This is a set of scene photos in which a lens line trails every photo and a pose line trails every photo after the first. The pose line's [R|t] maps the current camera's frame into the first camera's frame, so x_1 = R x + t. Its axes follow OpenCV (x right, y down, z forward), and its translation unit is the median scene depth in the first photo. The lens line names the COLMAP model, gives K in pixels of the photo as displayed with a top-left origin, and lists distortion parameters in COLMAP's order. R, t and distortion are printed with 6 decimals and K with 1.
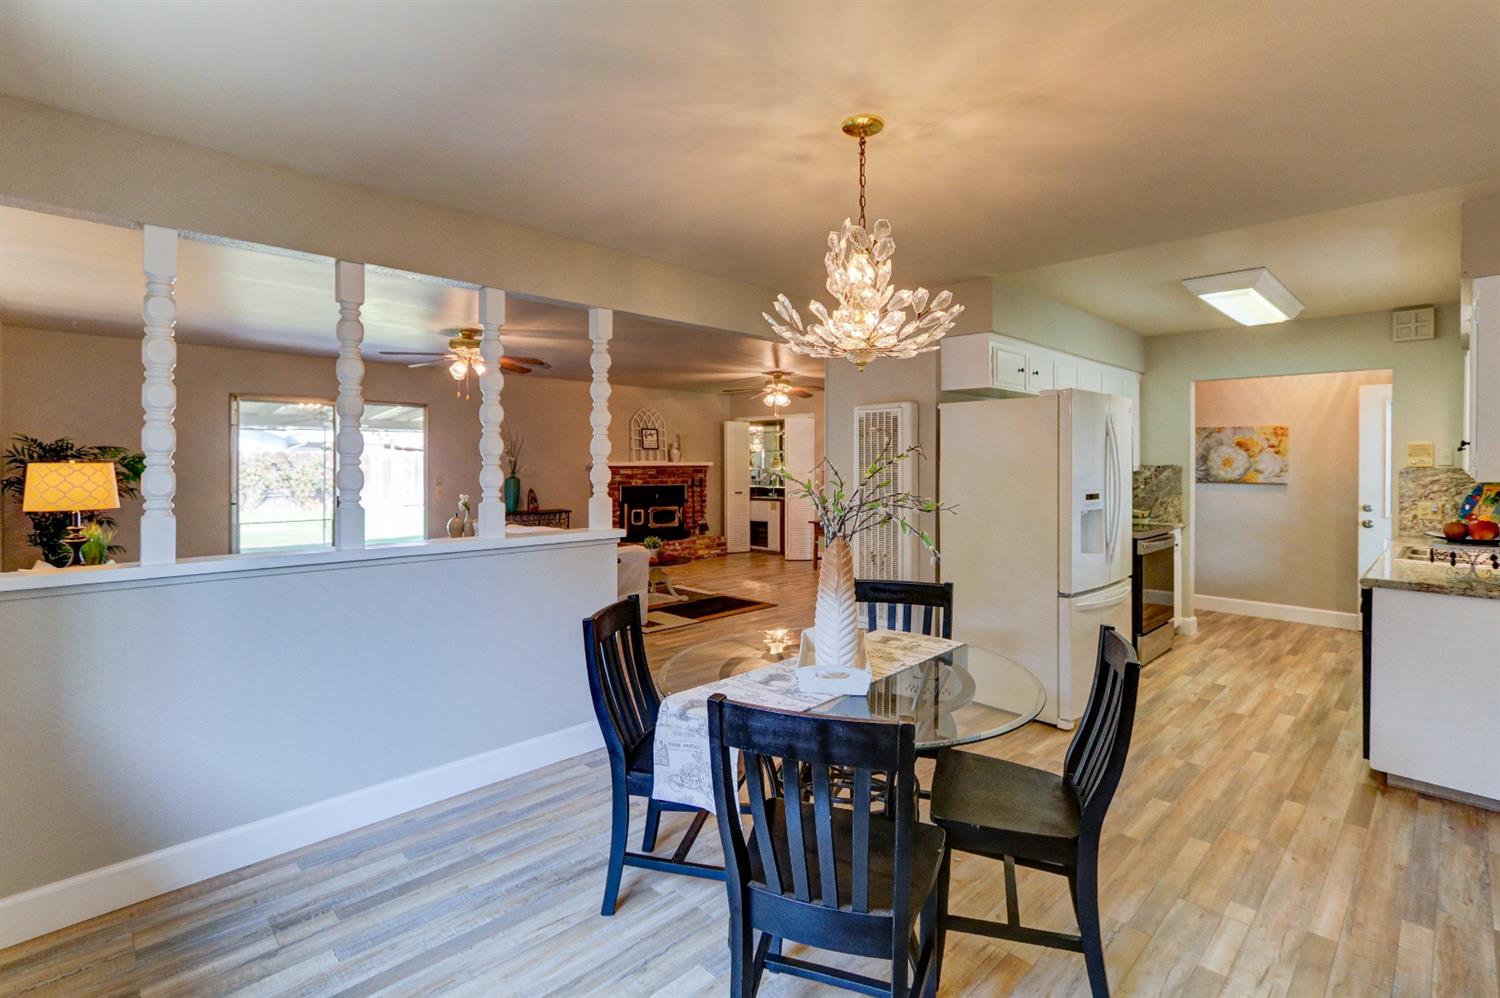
lens RADIAL K [[692.9, 0, 757.0], [0, 692.9, 463.4], [0, 0, 1]] dist [0.001885, 0.000367]
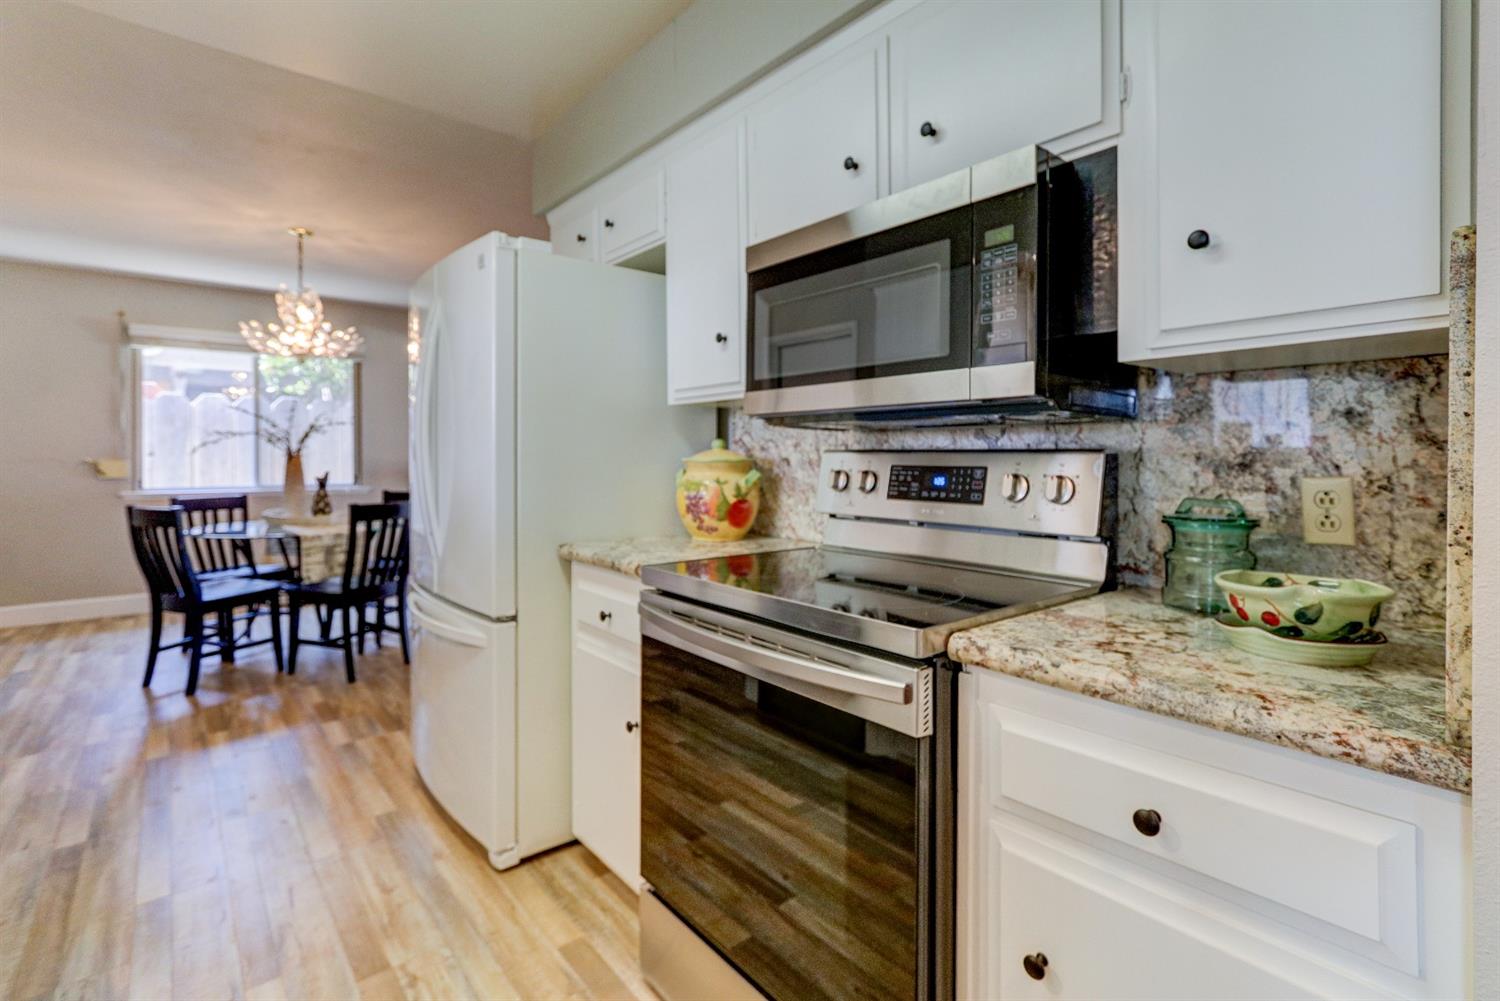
lens RADIAL K [[711.4, 0, 755.1], [0, 711.4, 457.8], [0, 0, 1]] dist [-0.001698, 0.000673]
pose [[-0.085433, 0.002730, -0.996340, 1.881549], [-0.004637, 0.999984, 0.003137, 0.101924], [0.996333, 0.004888, -0.085419, 2.297338]]
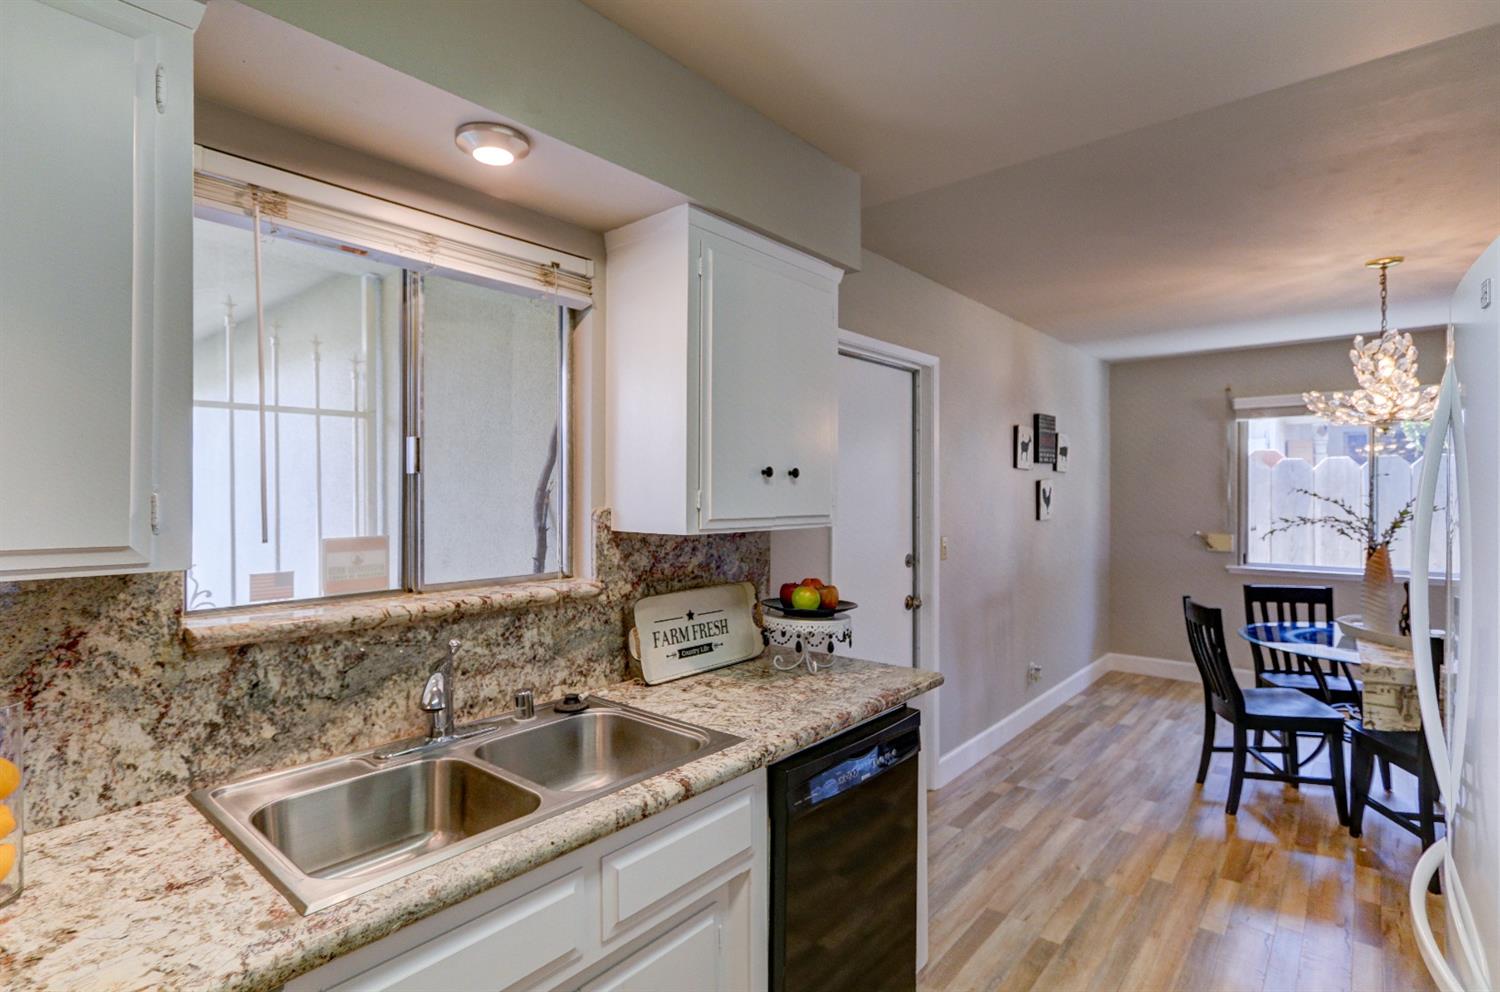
lens RADIAL K [[729.2, 0, 757.6], [0, 729.2, 492.1], [0, 0, 1]] dist [-0.000491, 0.000498]
pose [[-0.995819, -0.000904, -0.091346, 1.520822], [-0.001238, 0.999993, 0.003595, -0.017816], [0.091342, 0.003693, -0.995813, 2.302286]]
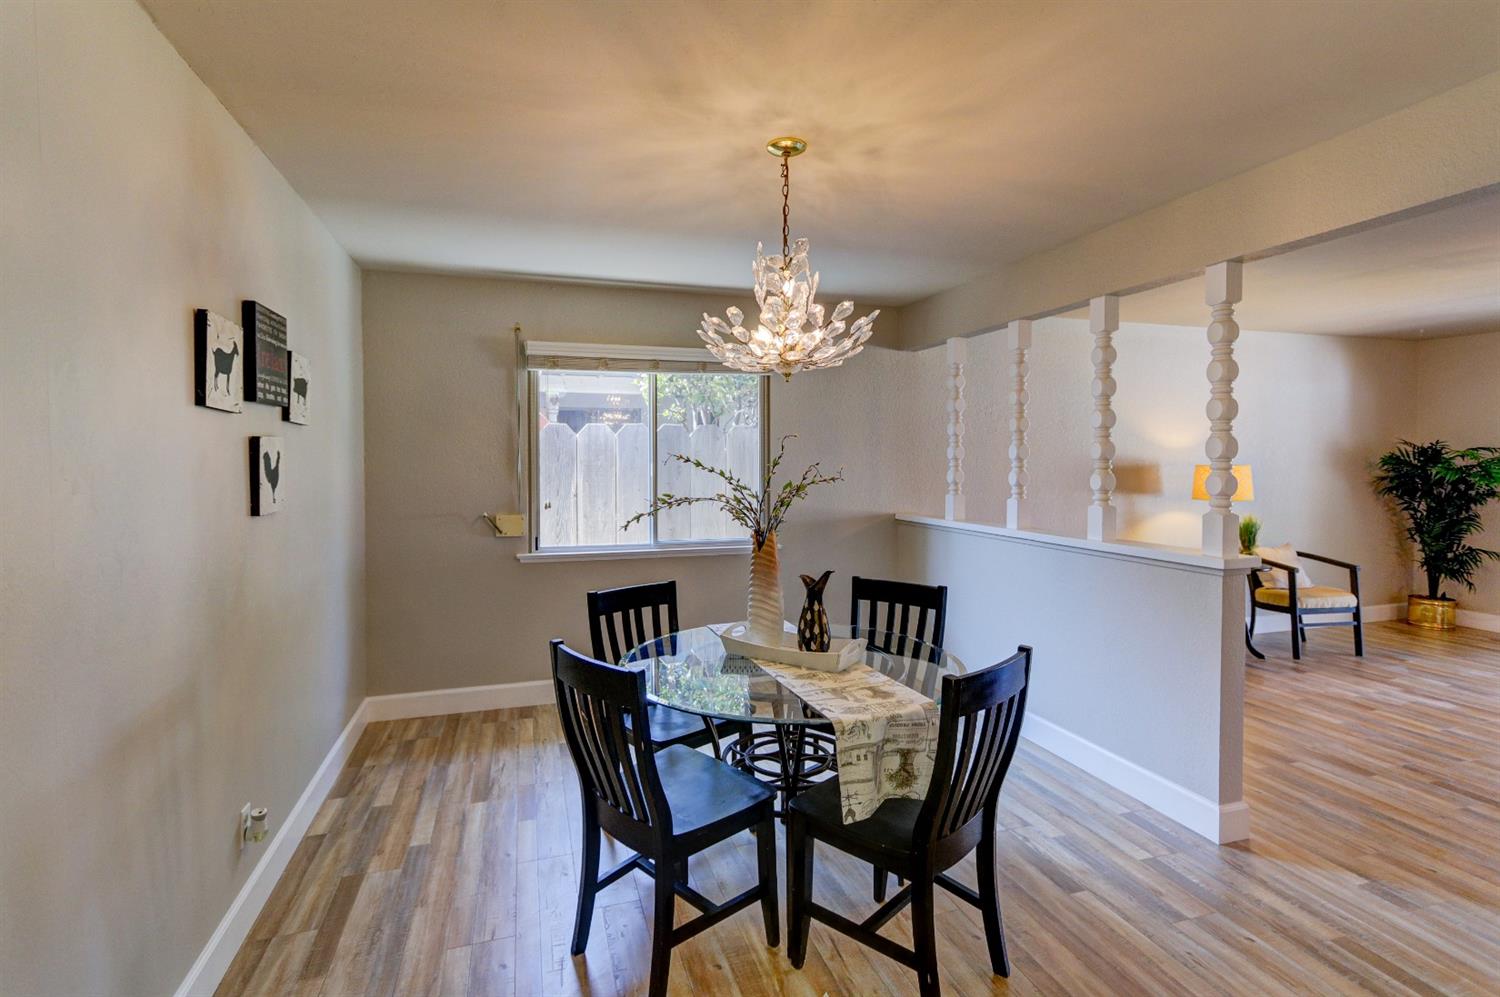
lens RADIAL K [[707.0, 0, 729.6], [0, 707.0, 476.6], [0, 0, 1]] dist [-0.001675, -0.000092]
pose [[-0.472823, 0.017838, -0.880977, 1.107817], [-0.003924, 0.999743, 0.022349, -0.012567], [0.881149, 0.014025, -0.472631, 1.391785]]
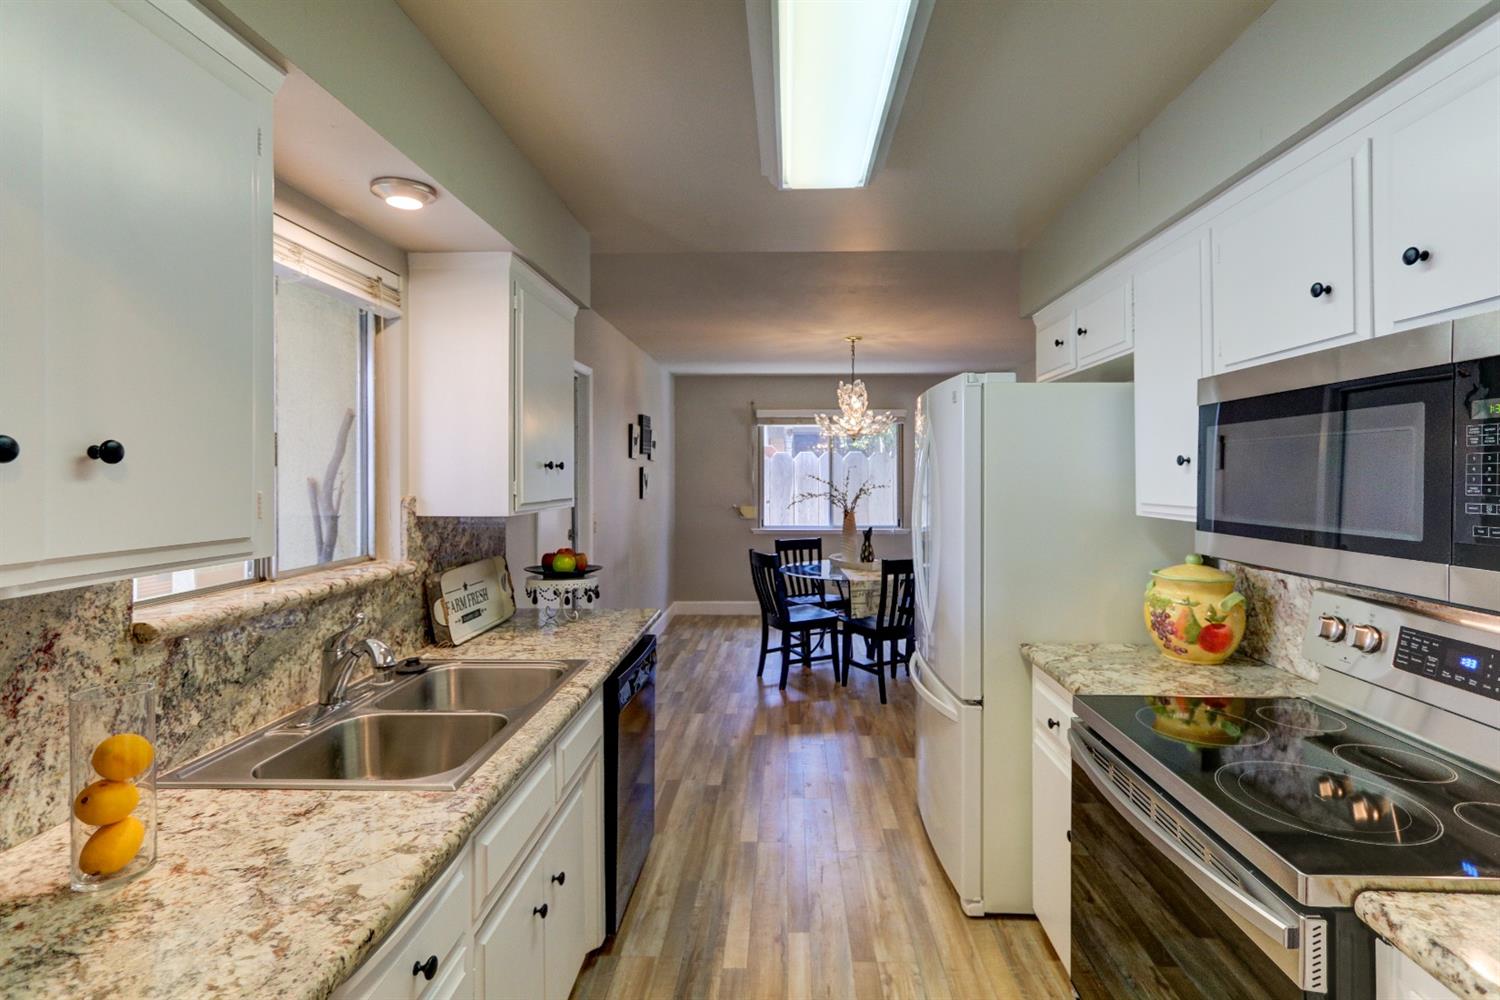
lens RADIAL K [[700.0, 0, 772.9], [0, 700.0, 475.1], [0, 0, 1]] dist [0.000156, 0.001050]
pose [[-0.718660, 0.000802, -0.695361, 1.943329], [-0.003561, 0.999982, 0.004833, -0.030812], [0.695352, 0.005950, -0.718645, 2.444212]]
